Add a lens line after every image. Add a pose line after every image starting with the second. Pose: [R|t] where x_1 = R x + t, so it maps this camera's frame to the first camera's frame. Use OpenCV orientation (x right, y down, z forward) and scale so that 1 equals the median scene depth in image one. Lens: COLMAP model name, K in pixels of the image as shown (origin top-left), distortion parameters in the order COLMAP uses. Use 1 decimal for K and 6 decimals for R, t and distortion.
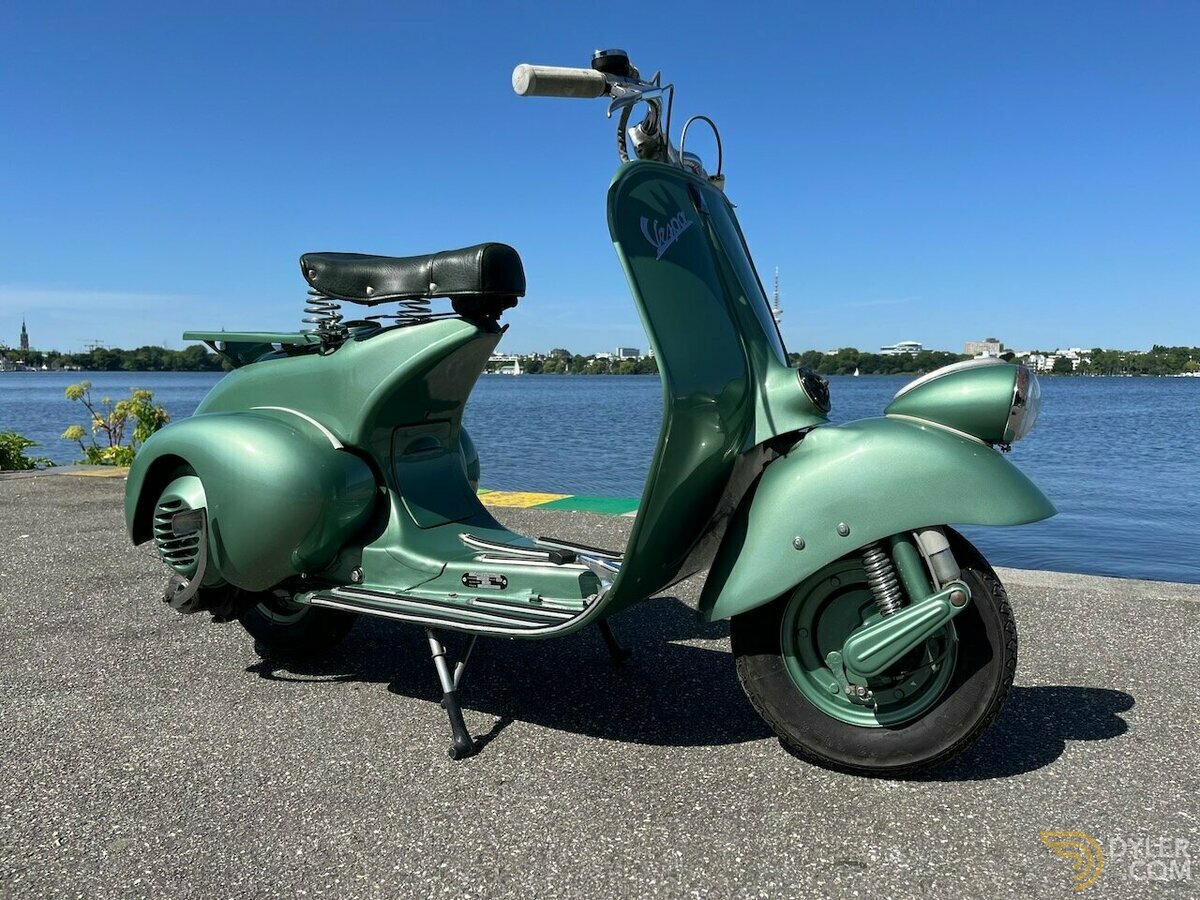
lens RADIAL K [[907.6, 0, 609.0], [0, 907.6, 449.1], [0, 0, 1]] dist [0.063758, -0.077784]
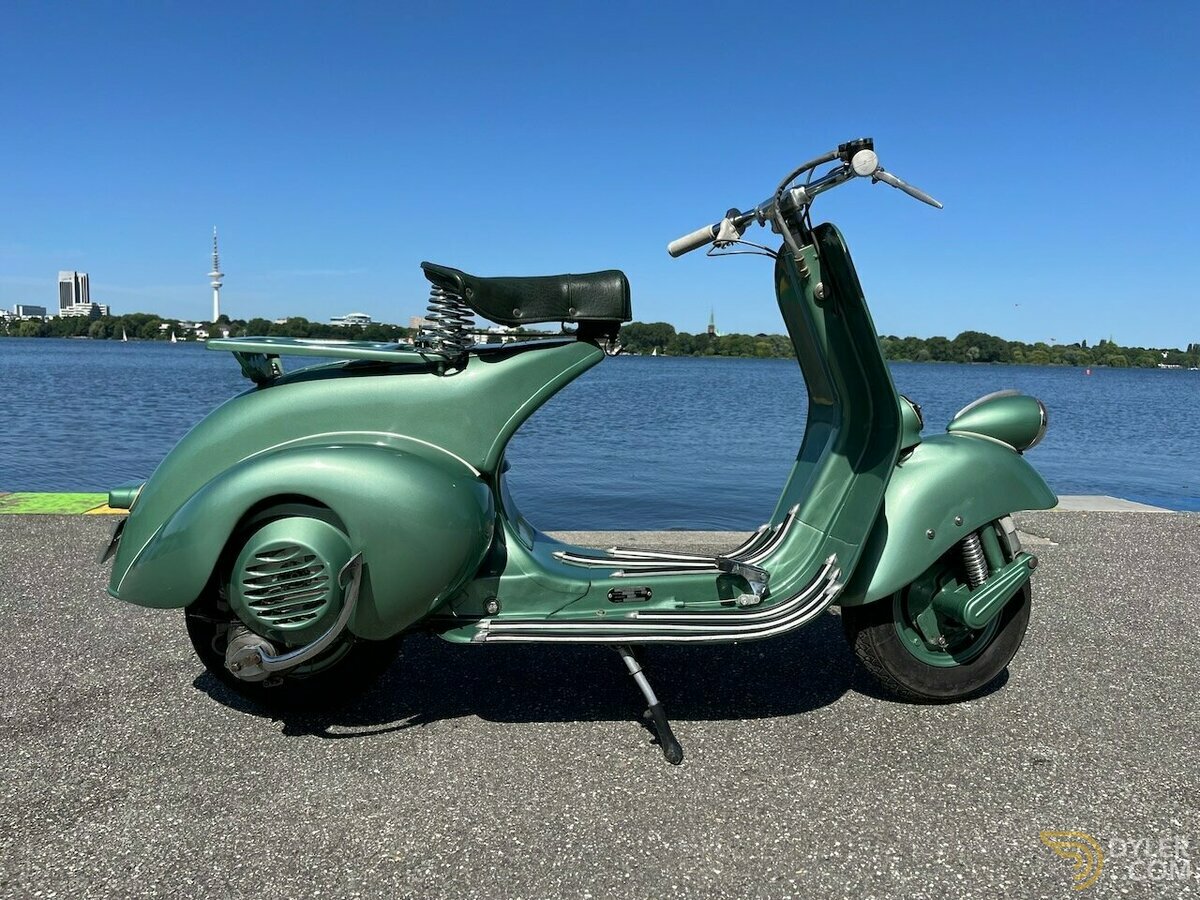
lens RADIAL K [[907.6, 0, 609.0], [0, 907.6, 449.1], [0, 0, 1]] dist [0.063758, -0.077784]
pose [[0.833456, -0.039762, 0.551153, -0.729616], [0.022170, 0.999011, 0.038546, -0.063869], [-0.552140, -0.019907, 0.833513, 0.144669]]
